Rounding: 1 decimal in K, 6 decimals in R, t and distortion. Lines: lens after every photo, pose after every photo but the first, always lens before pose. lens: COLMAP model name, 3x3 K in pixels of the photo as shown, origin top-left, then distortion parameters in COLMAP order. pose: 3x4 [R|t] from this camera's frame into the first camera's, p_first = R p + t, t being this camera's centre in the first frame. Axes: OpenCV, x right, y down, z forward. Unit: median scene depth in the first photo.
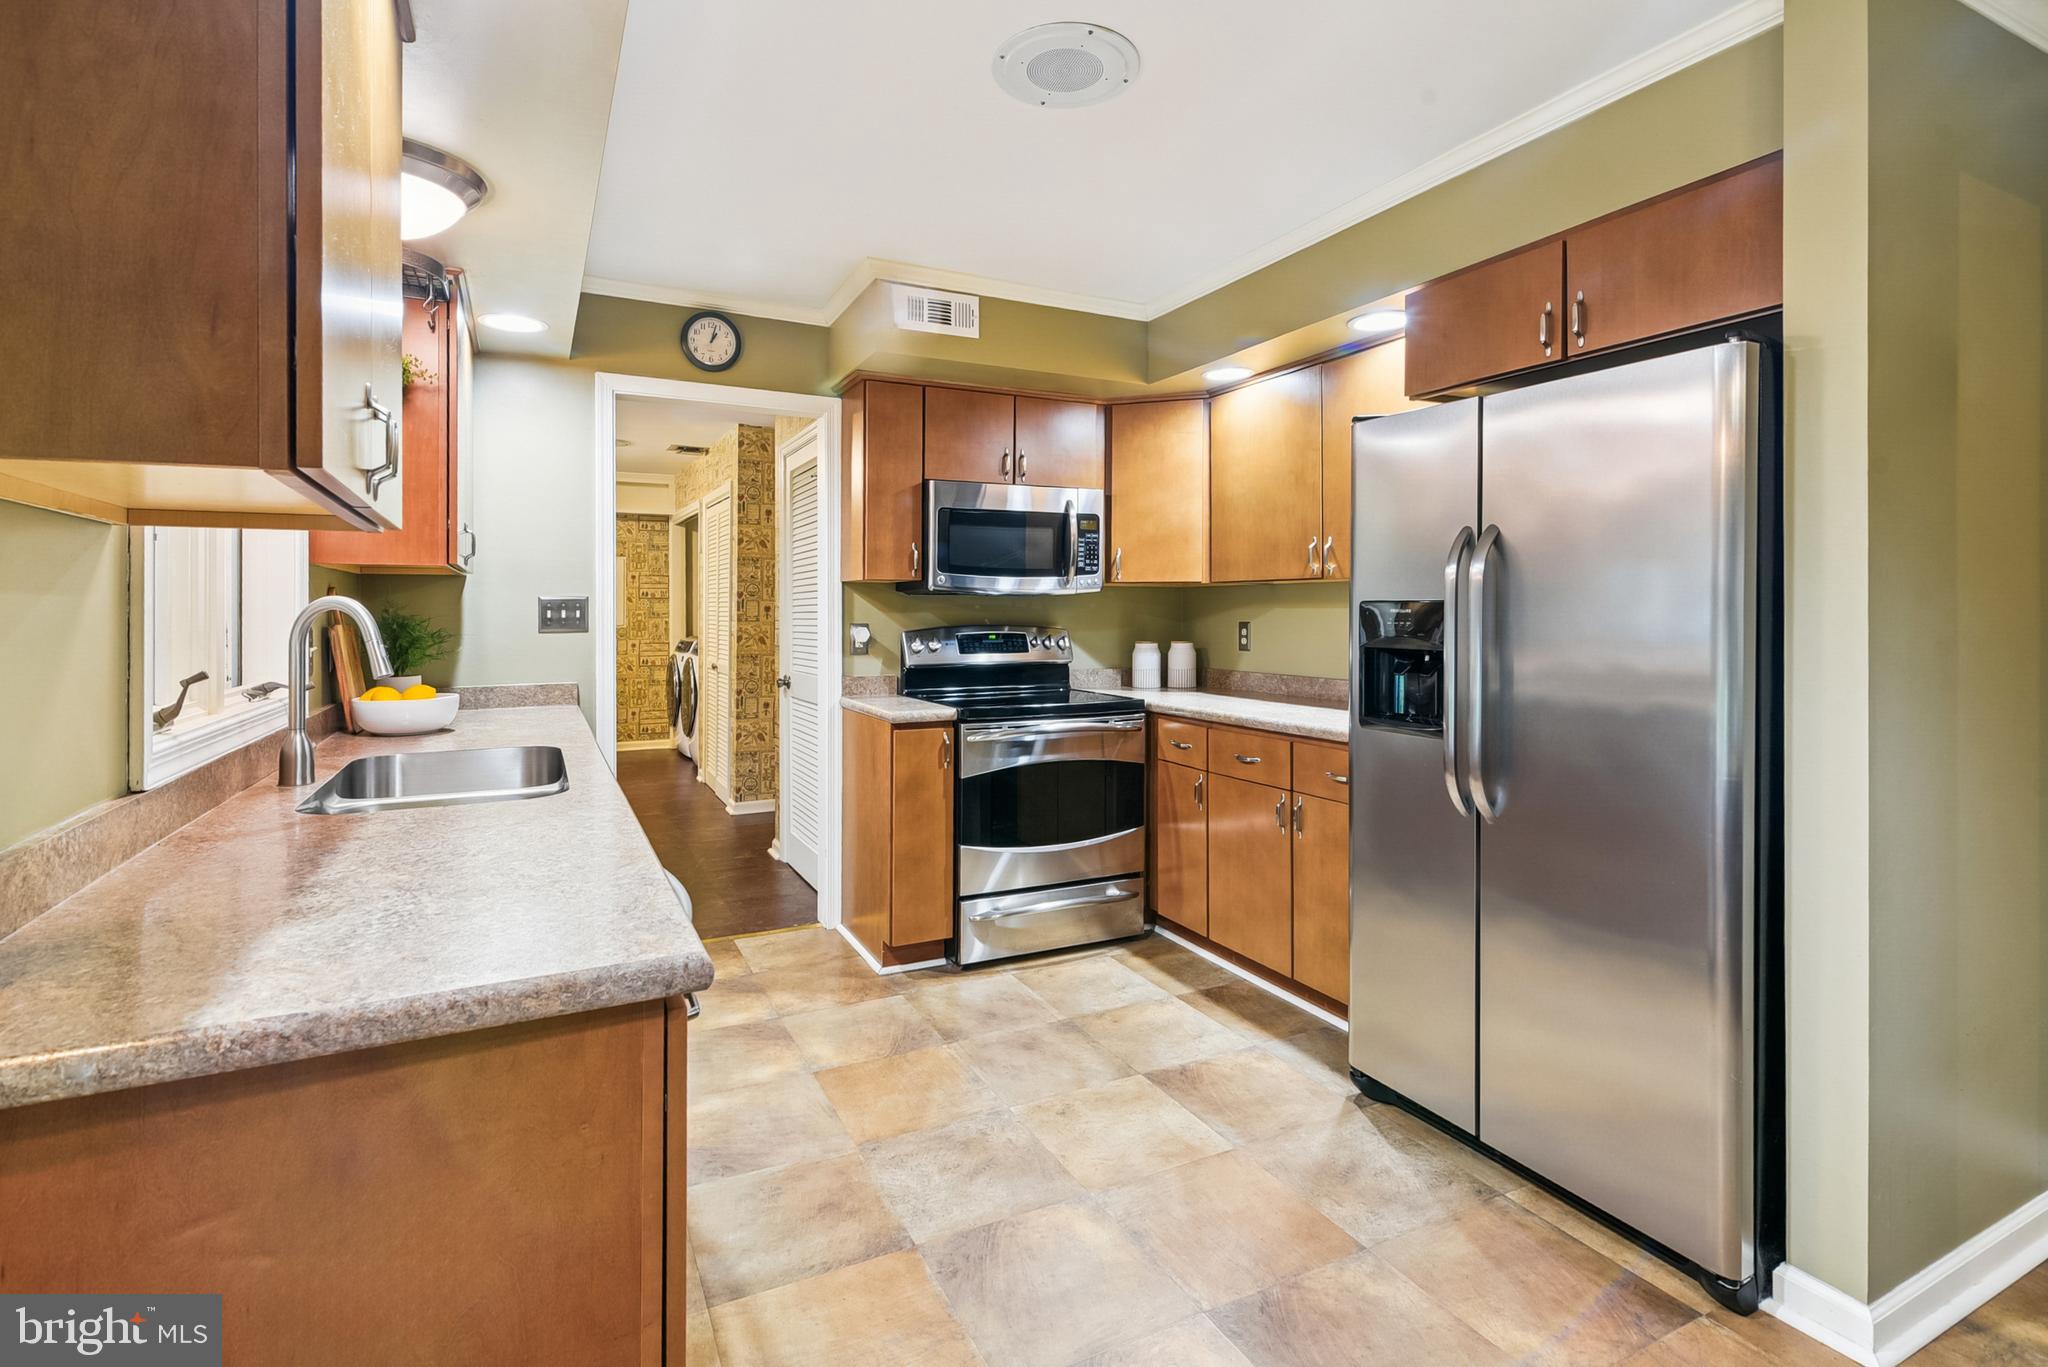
lens RADIAL K [[949.2, 0, 976.9], [0, 949.2, 604.1], [0, 0, 1]] dist [0.008139, -0.001411]
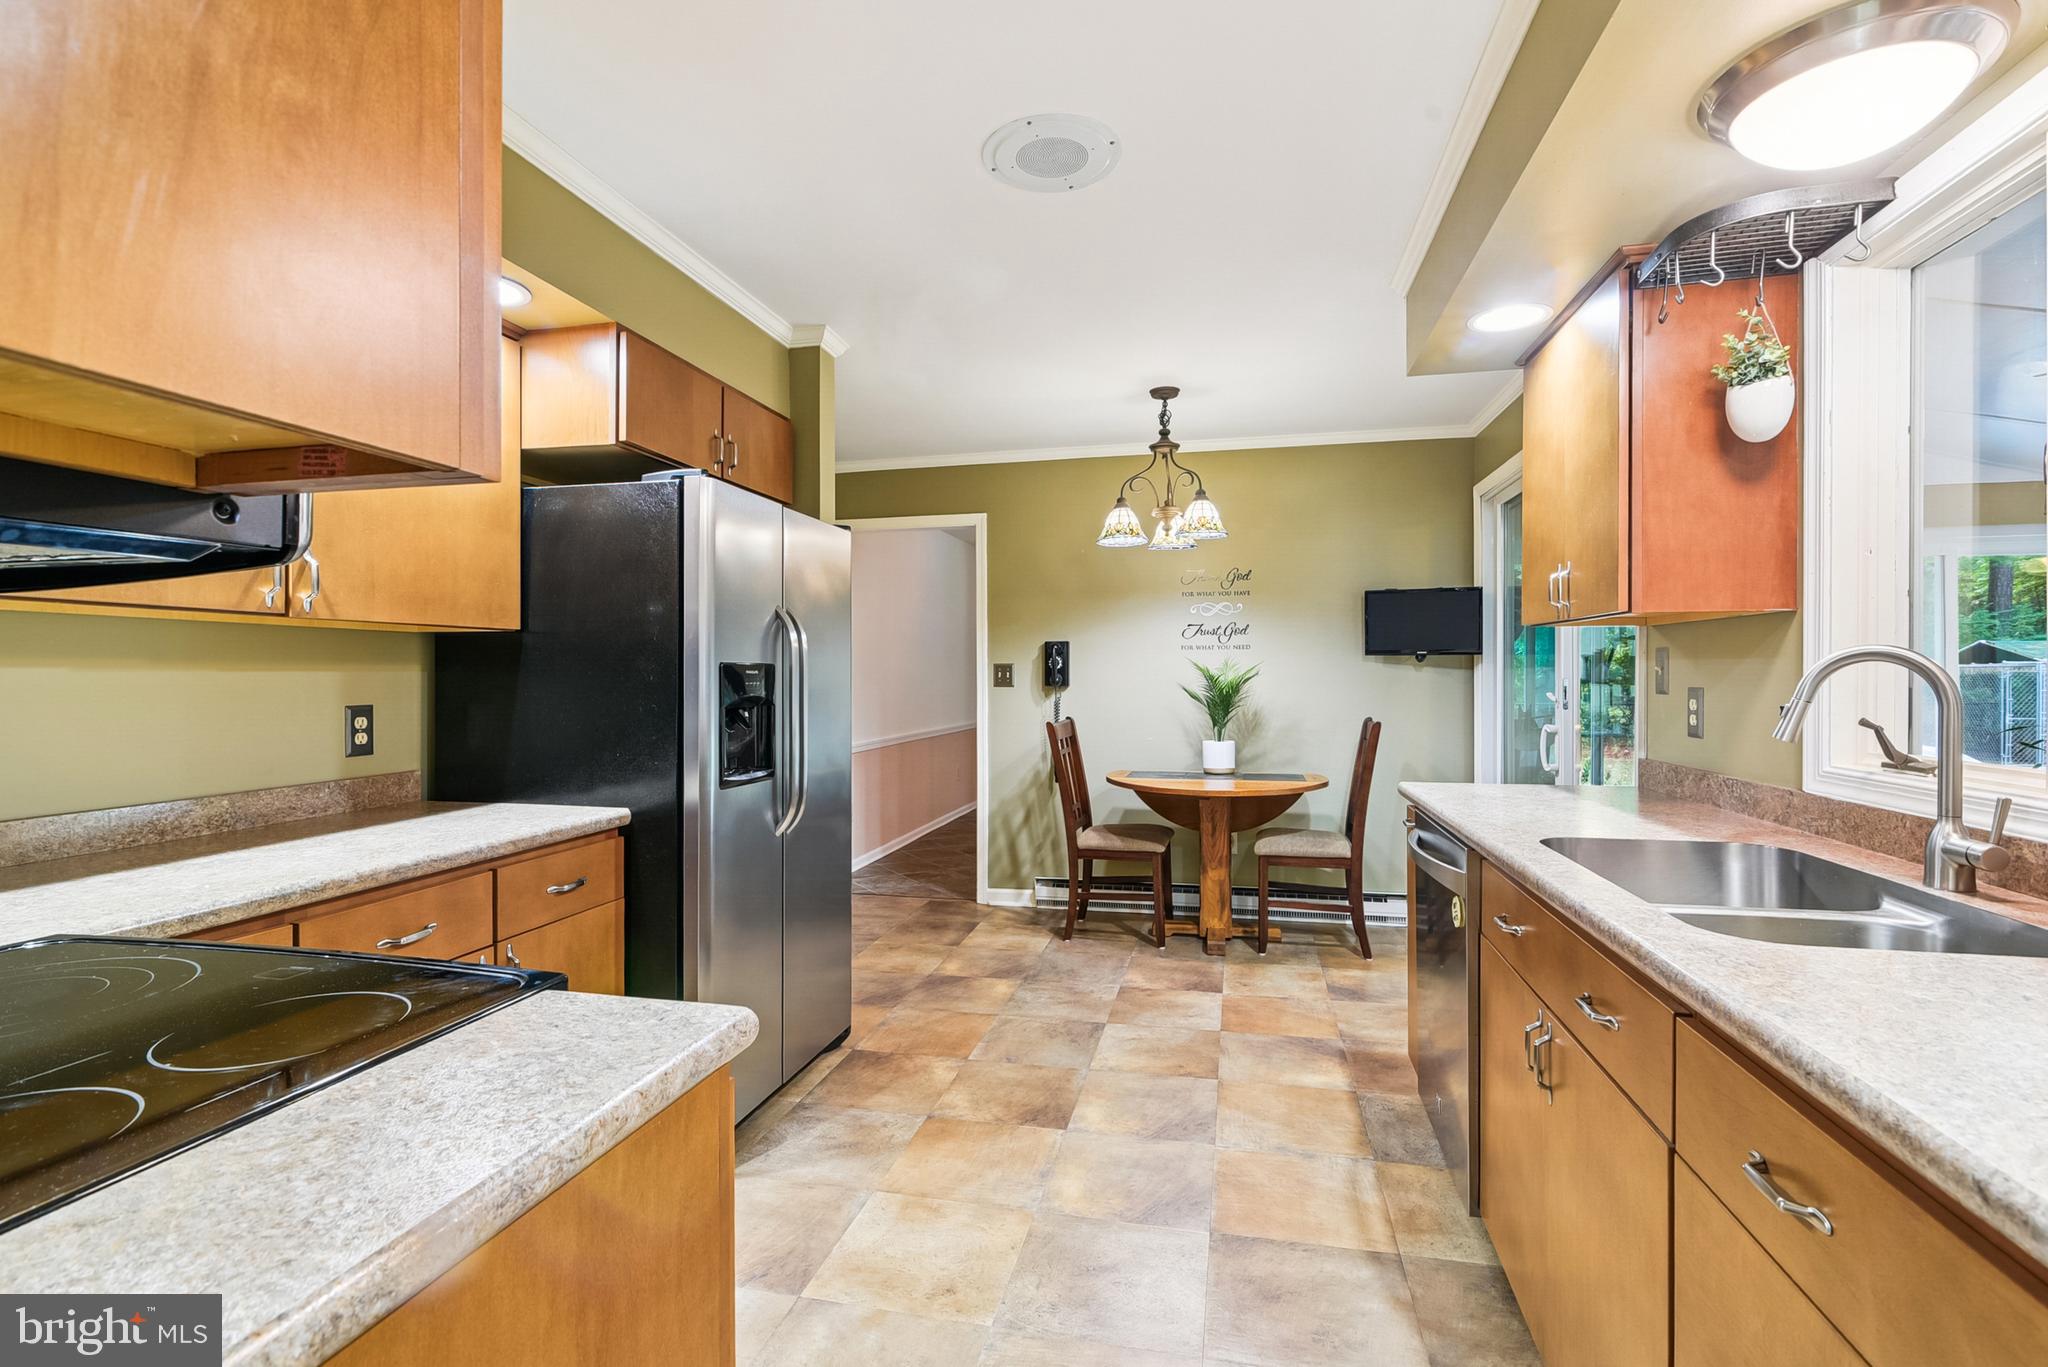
lens RADIAL K [[949.2, 0, 1006.3], [0, 949.2, 683.8], [0, 0, 1]] dist [0.008139, -0.001411]
pose [[-0.782569, -0.002318, 0.622559, -0.534735], [0.000433, 0.999991, 0.004268, 0.008644], [-0.622563, 0.003609, -0.782561, 1.876809]]
